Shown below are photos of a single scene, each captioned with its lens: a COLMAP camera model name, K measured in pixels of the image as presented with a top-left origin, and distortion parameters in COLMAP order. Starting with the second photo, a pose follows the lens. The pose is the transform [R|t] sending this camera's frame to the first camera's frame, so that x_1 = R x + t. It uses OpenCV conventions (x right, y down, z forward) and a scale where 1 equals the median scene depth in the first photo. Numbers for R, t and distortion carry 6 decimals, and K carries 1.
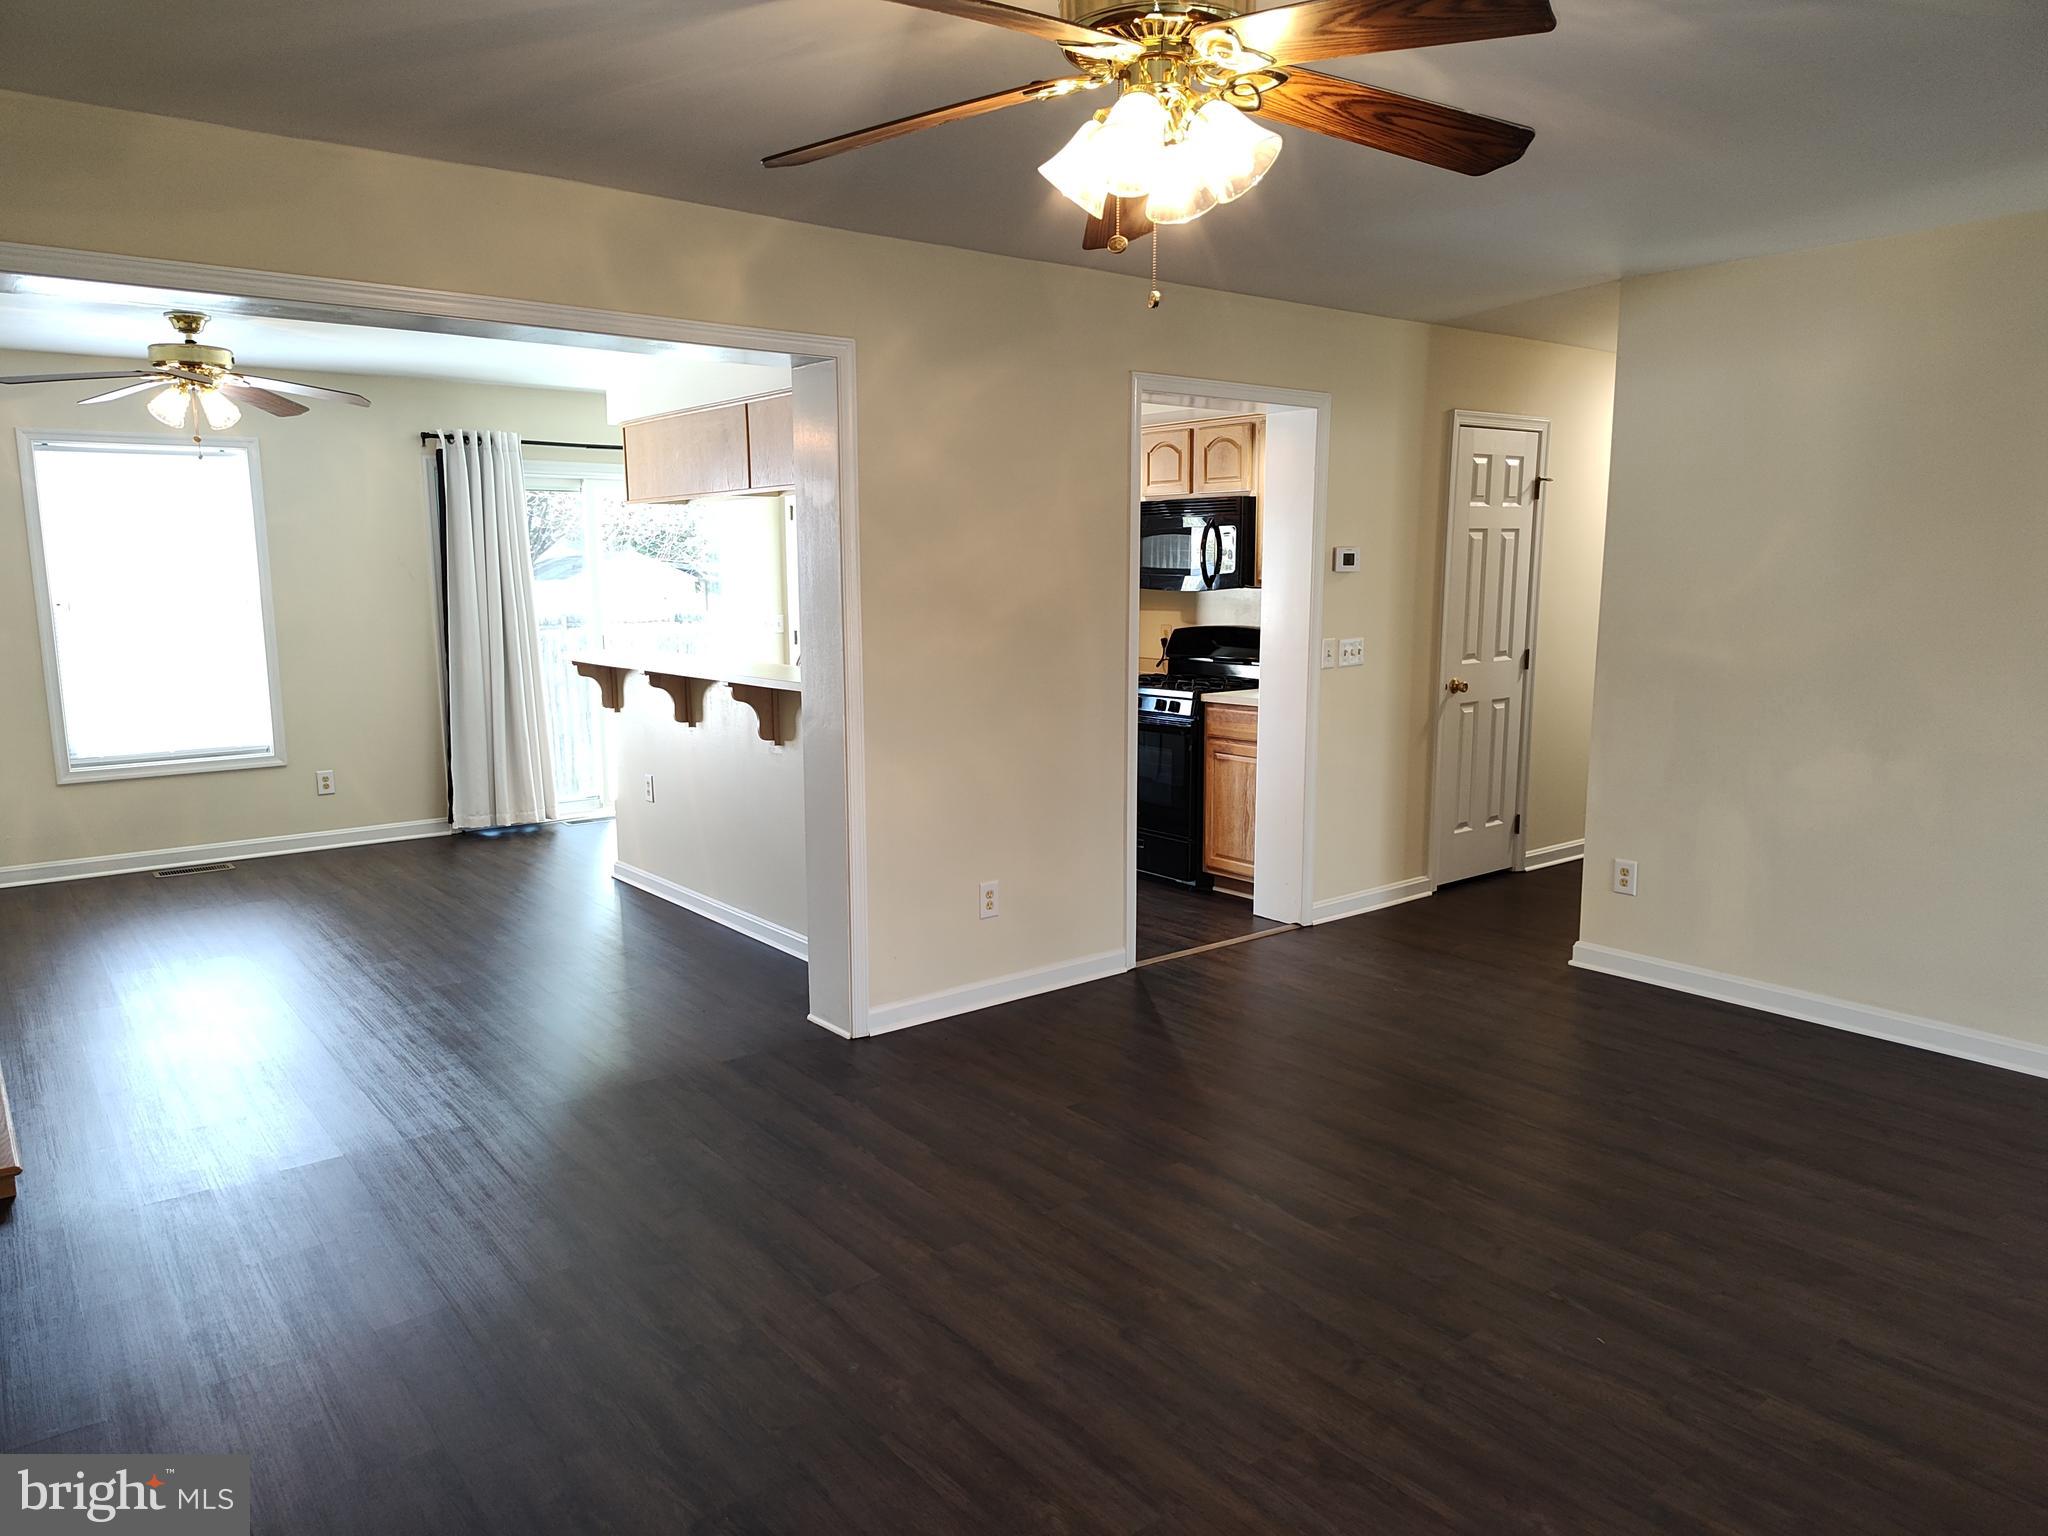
lens RADIAL K [[1379.7, 0, 1020.0], [0, 1379.7, 785.9], [0, 0, 1]] dist [0.043243, -0.054254]
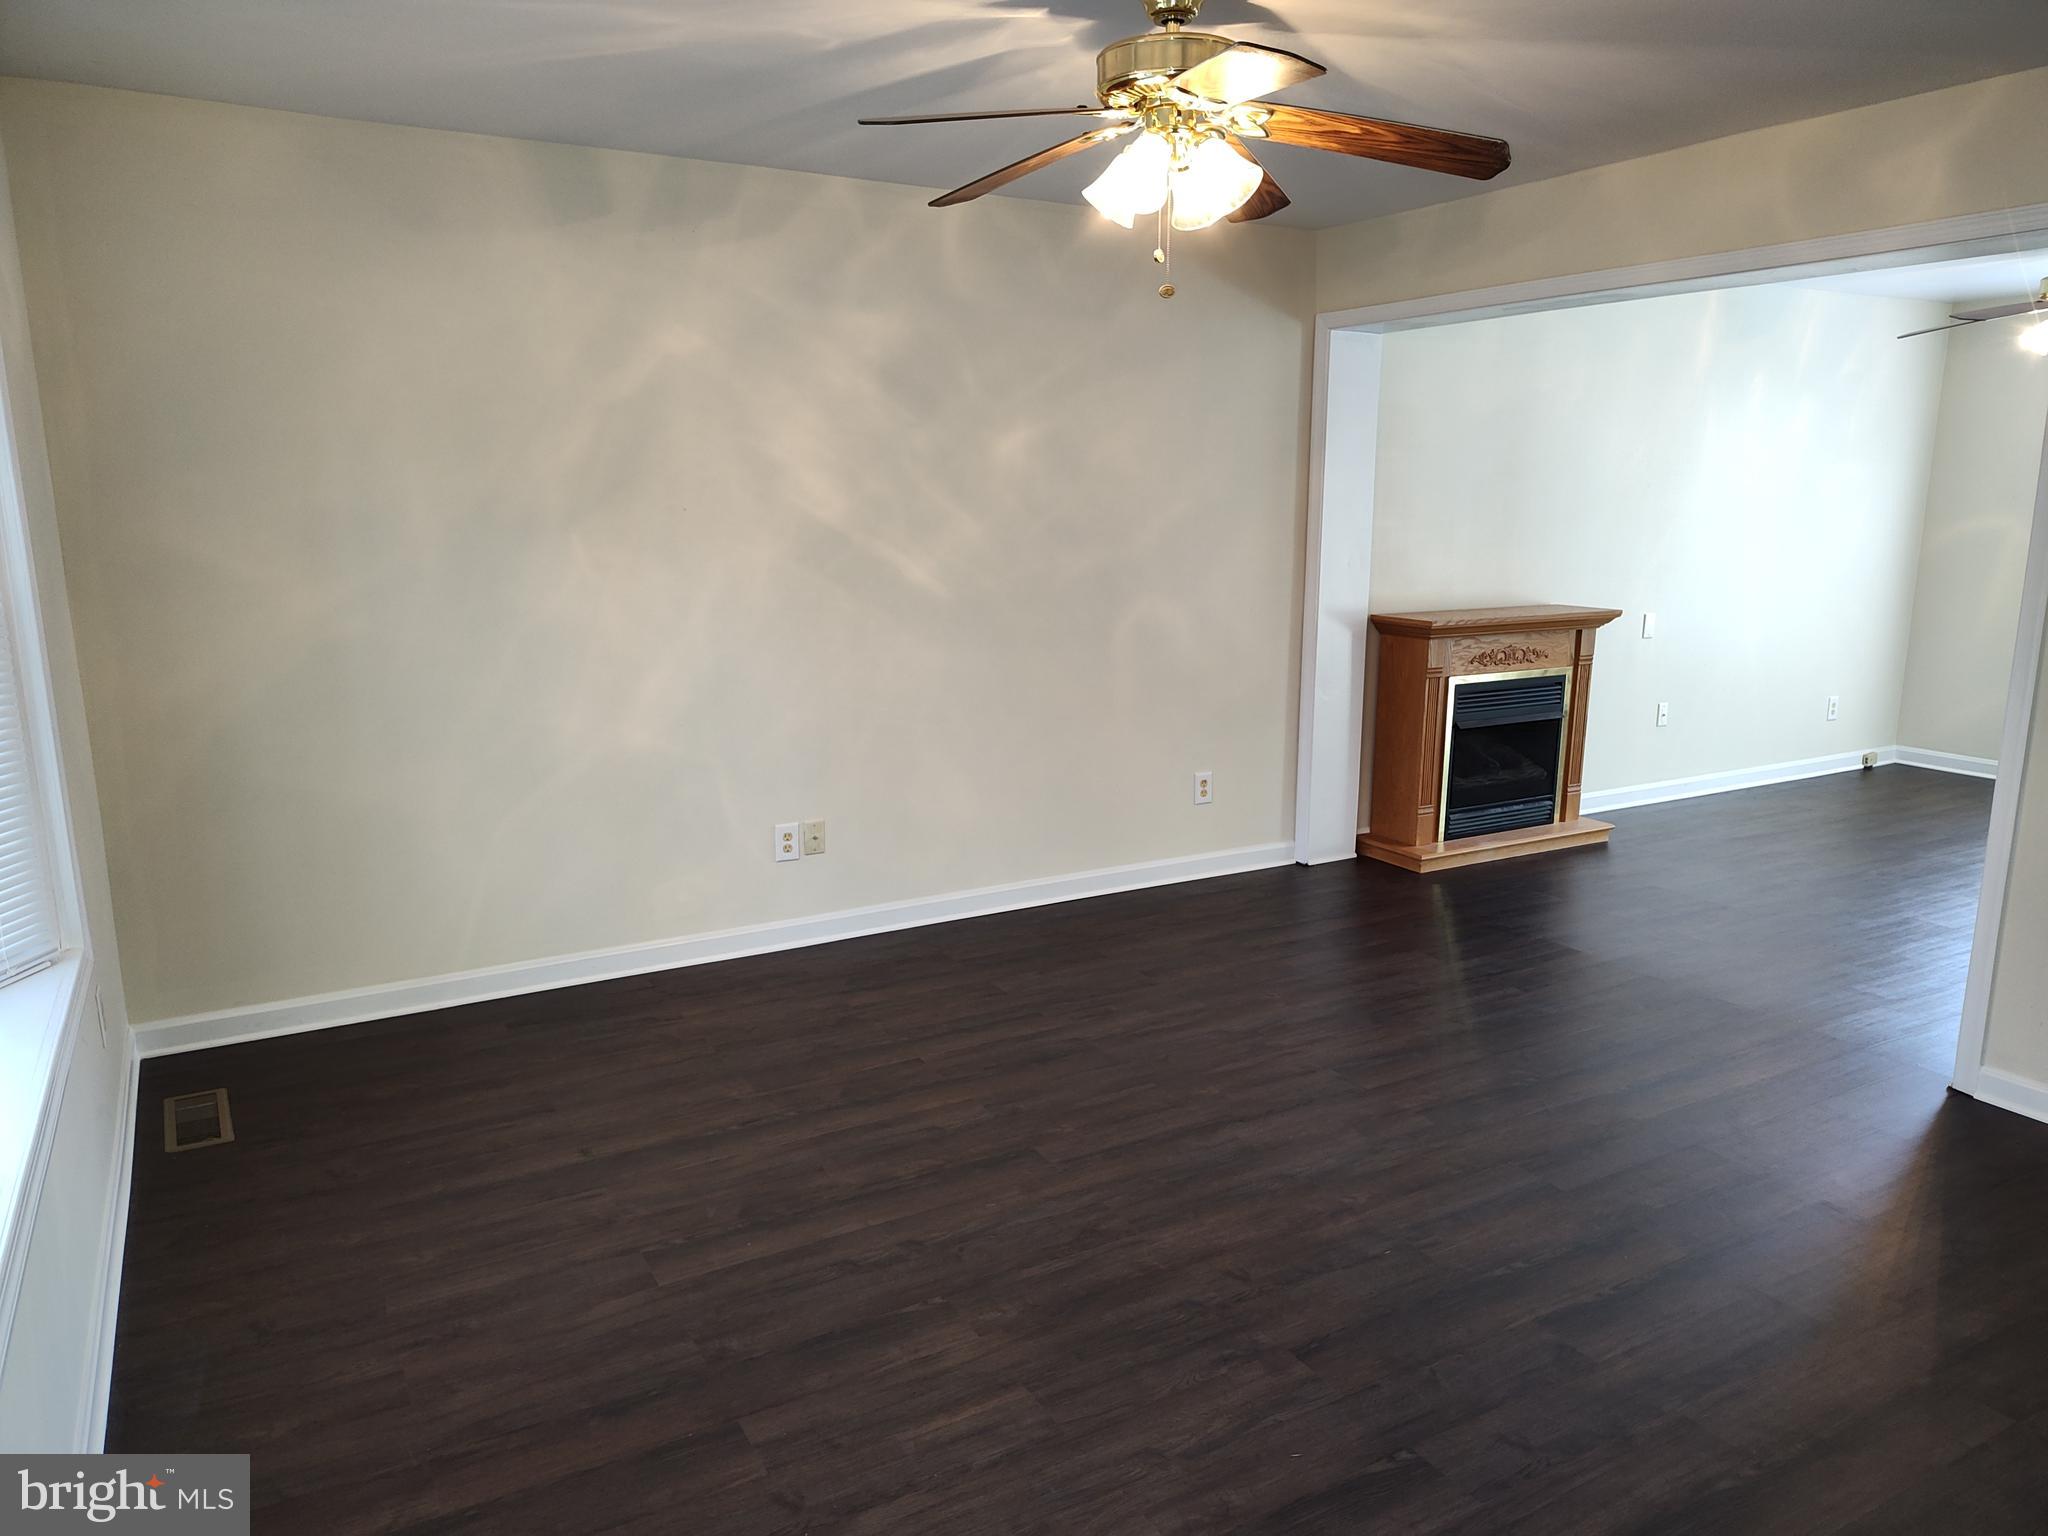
lens RADIAL K [[1399.2, 0, 1011.2], [0, 1399.2, 776.3], [0, 0, 1]] dist [0.003415, -0.007225]
pose [[-0.157040, 0.205350, -0.966007, 0.730411], [-0.156180, 0.960671, 0.229605, -0.095844], [0.975165, 0.186928, -0.118792, 0.540003]]
